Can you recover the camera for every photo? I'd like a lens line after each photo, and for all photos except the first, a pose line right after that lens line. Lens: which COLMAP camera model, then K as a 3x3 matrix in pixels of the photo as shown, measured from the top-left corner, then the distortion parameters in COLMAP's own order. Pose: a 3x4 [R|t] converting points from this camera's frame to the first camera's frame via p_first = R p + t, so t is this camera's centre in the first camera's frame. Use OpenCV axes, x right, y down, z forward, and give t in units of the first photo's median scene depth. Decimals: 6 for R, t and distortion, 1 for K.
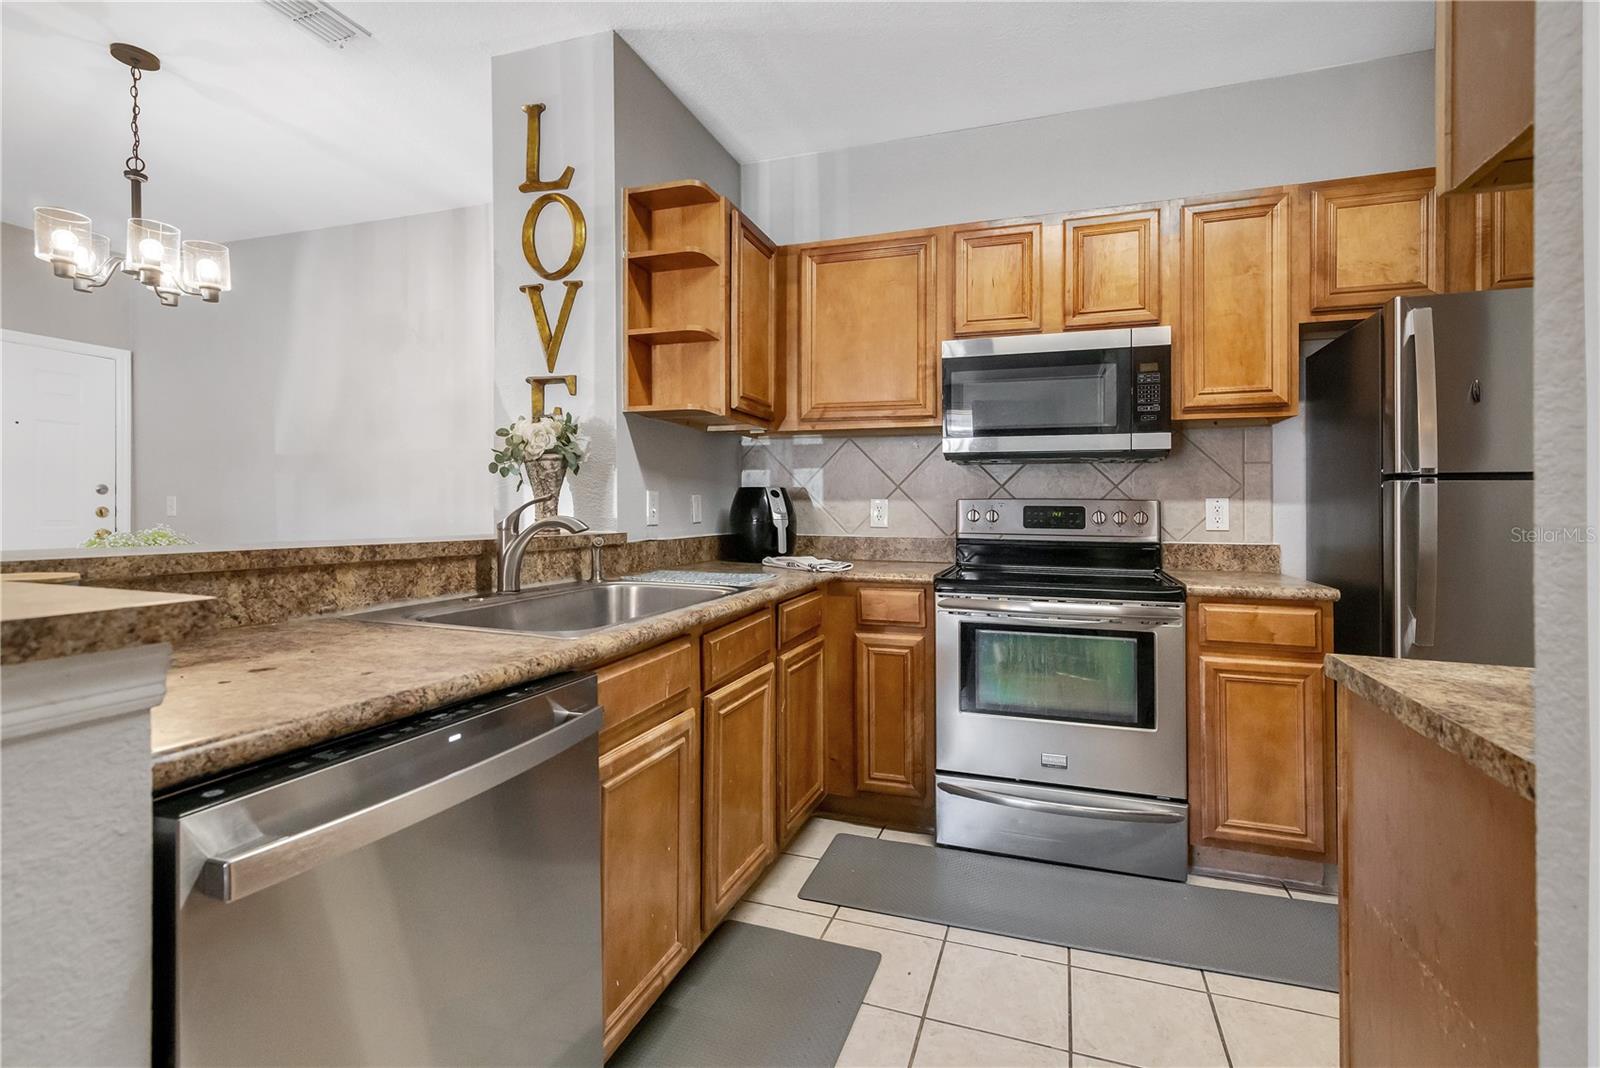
lens RADIAL K [[712.3, 0, 812.4], [0, 712.3, 516.1], [0, 0, 1]] dist [0.003466, 0.000215]
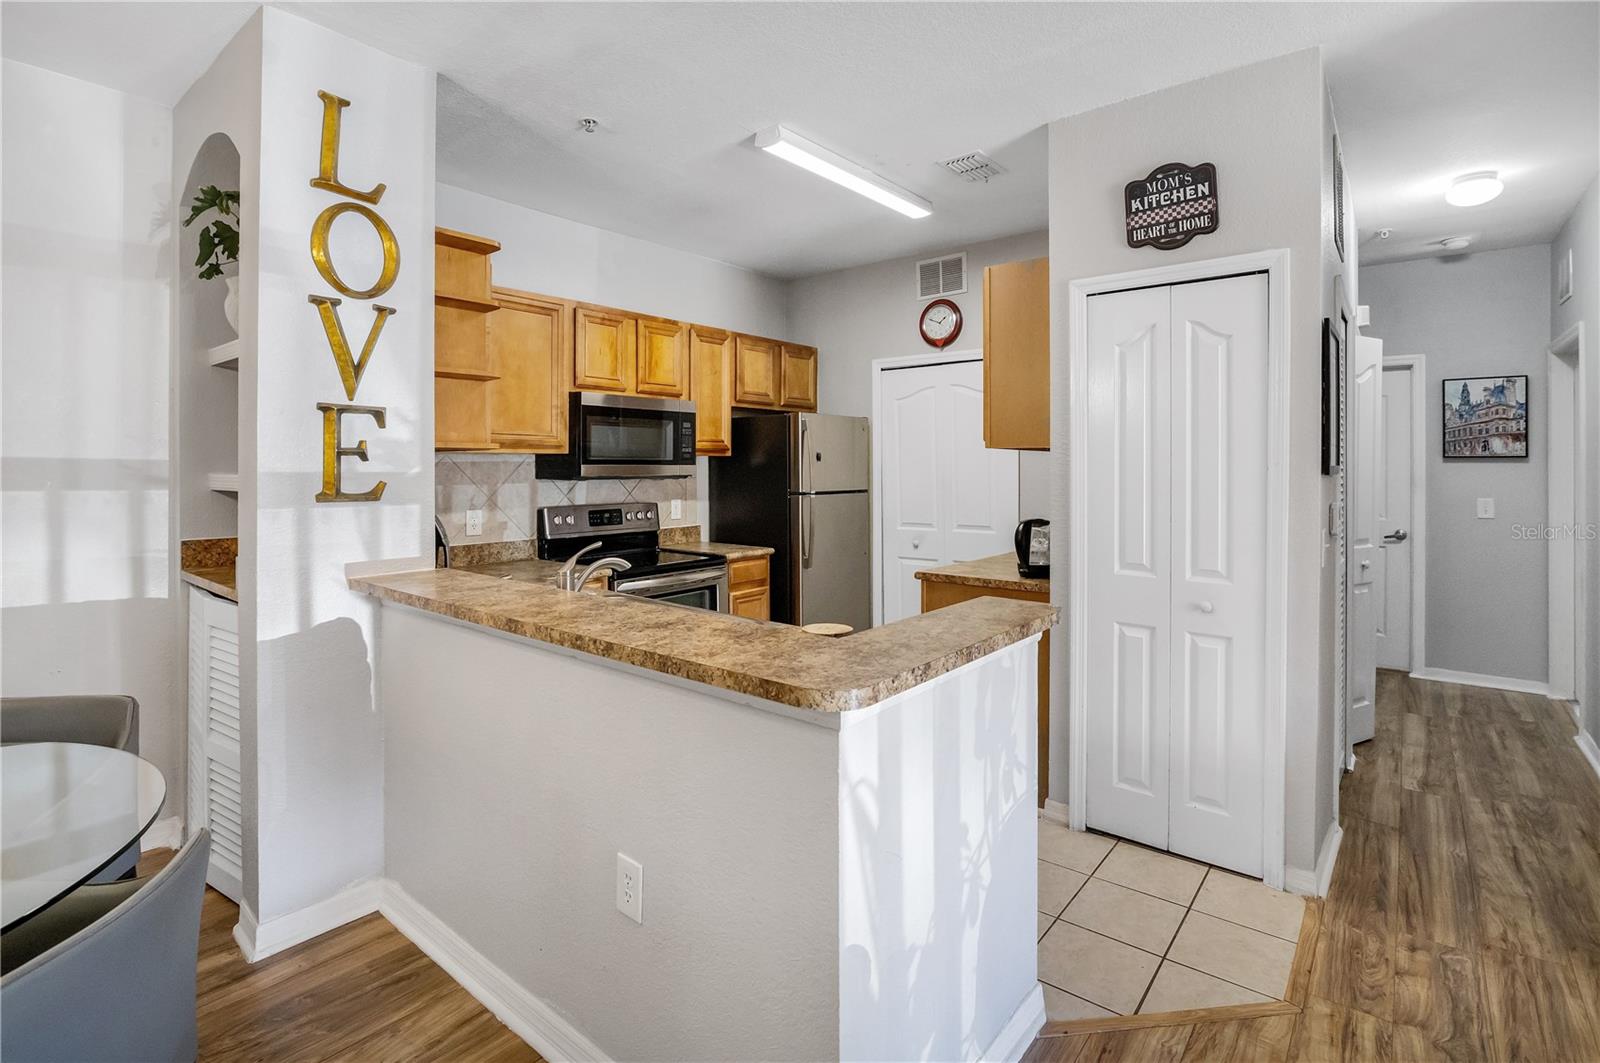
lens RADIAL K [[731.4, 0, 799.4], [0, 731.4, 465.6], [0, 0, 1]] dist [-0.019485, -0.000007]
pose [[0.358746, -0.005689, 0.933418, -0.999797], [0.011934, 0.999928, 0.001507, -0.113652], [-0.933359, 0.010599, 0.358788, 0.152564]]
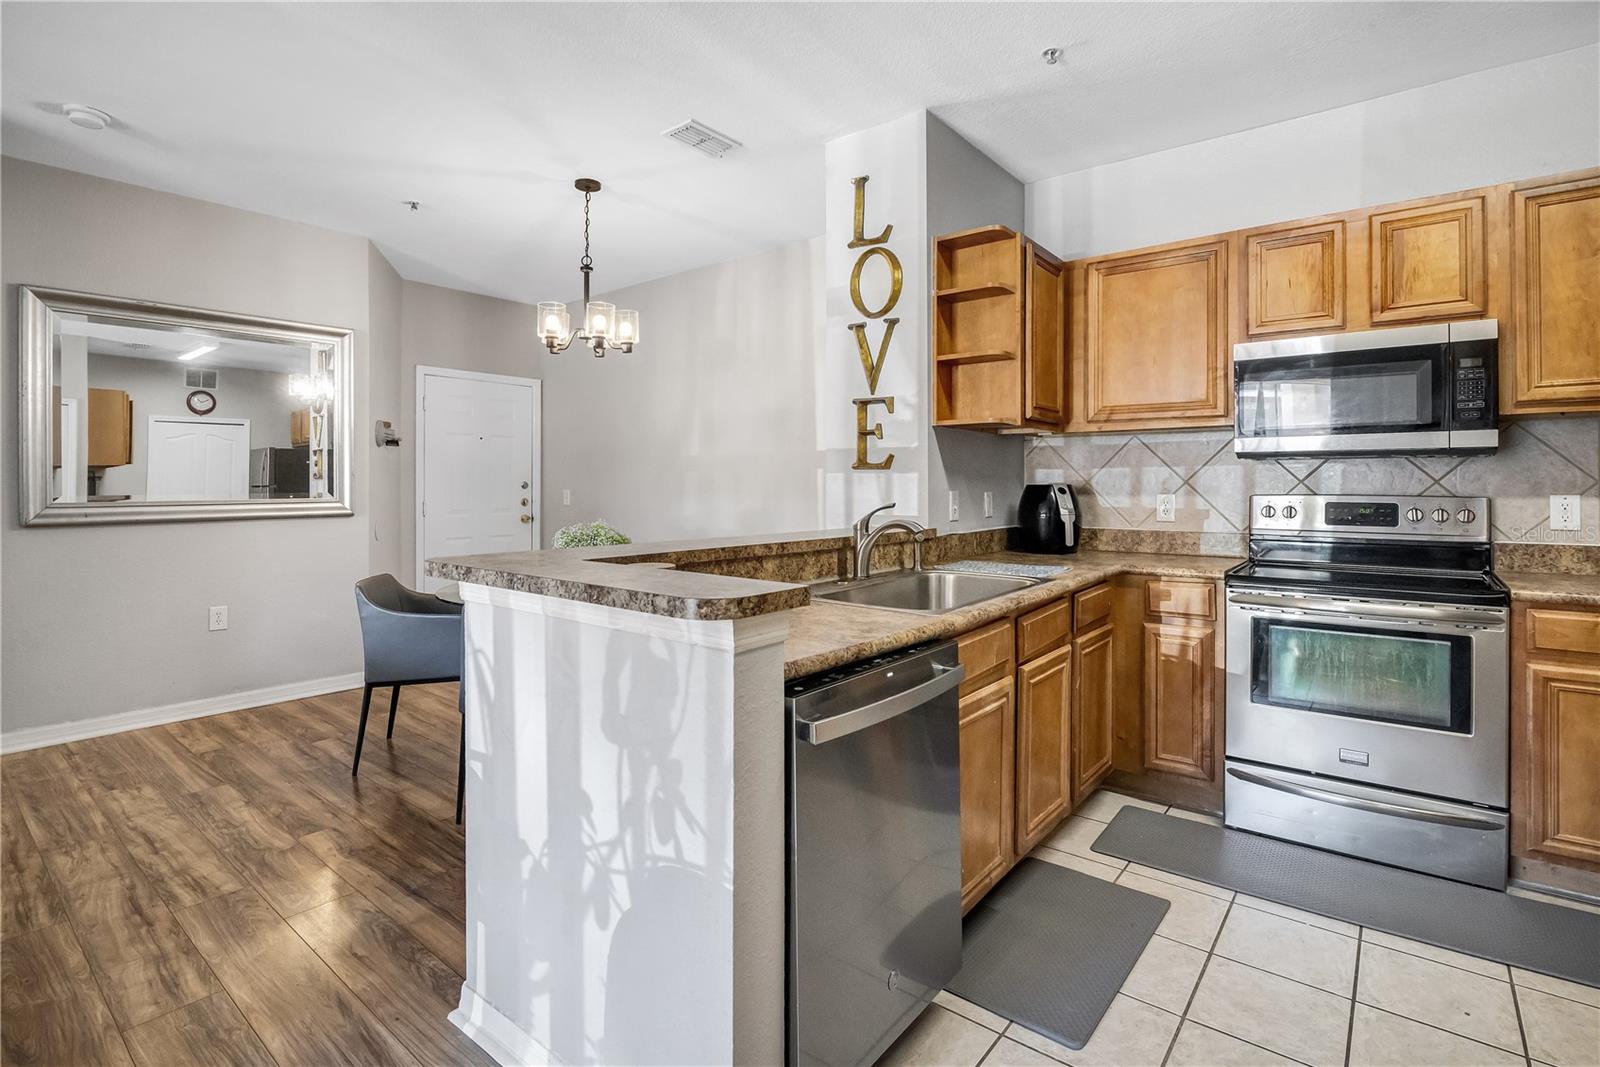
lens RADIAL K [[739.1, 0, 828.5], [0, 739.1, 503.4], [0, 0, 1]] dist [-0.019869, 0.000344]
pose [[0.947695, 0.000925, -0.319176, -0.037523], [0.003005, 0.999926, 0.011822, -0.031932], [0.319163, -0.012162, 0.947622, -0.211236]]
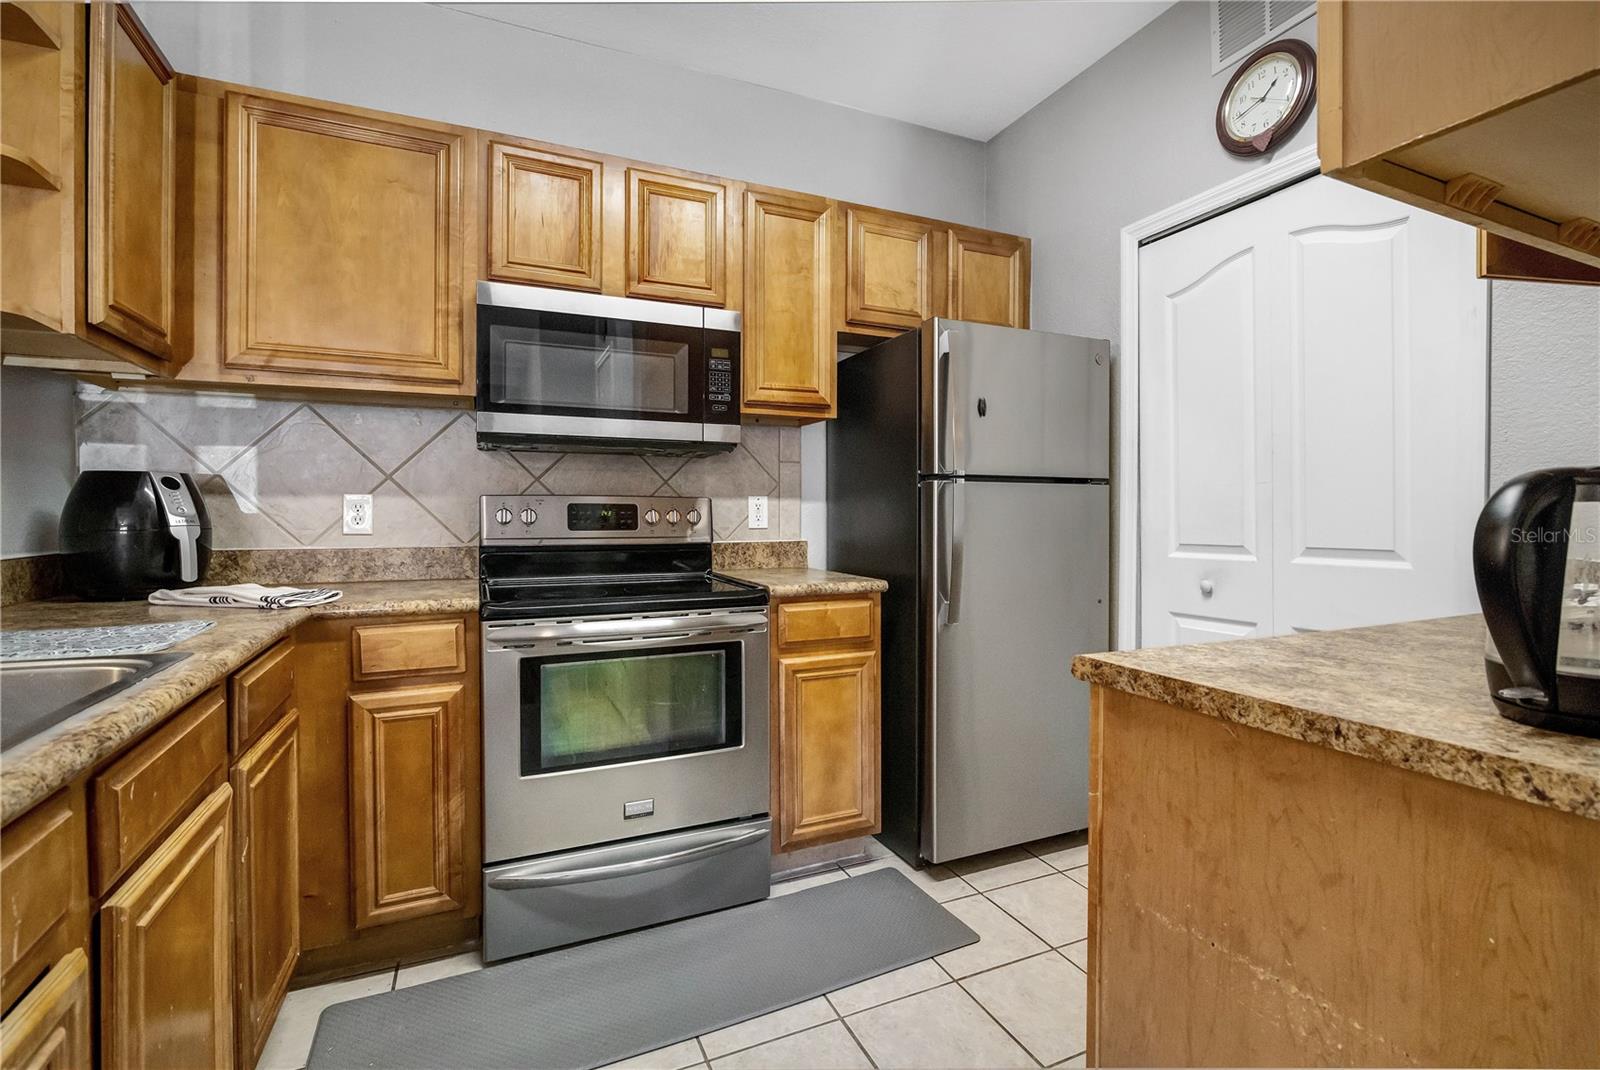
lens RADIAL K [[731.5, 0, 809.5], [0, 731.5, 515.5], [0, 0, 1]] dist [-0.013233, 0.000131]
pose [[0.734185, -0.009970, 0.678876, -0.086300], [0.010768, 0.999937, 0.003039, -0.000305], [-0.678864, 0.005079, 0.734246, 0.226414]]
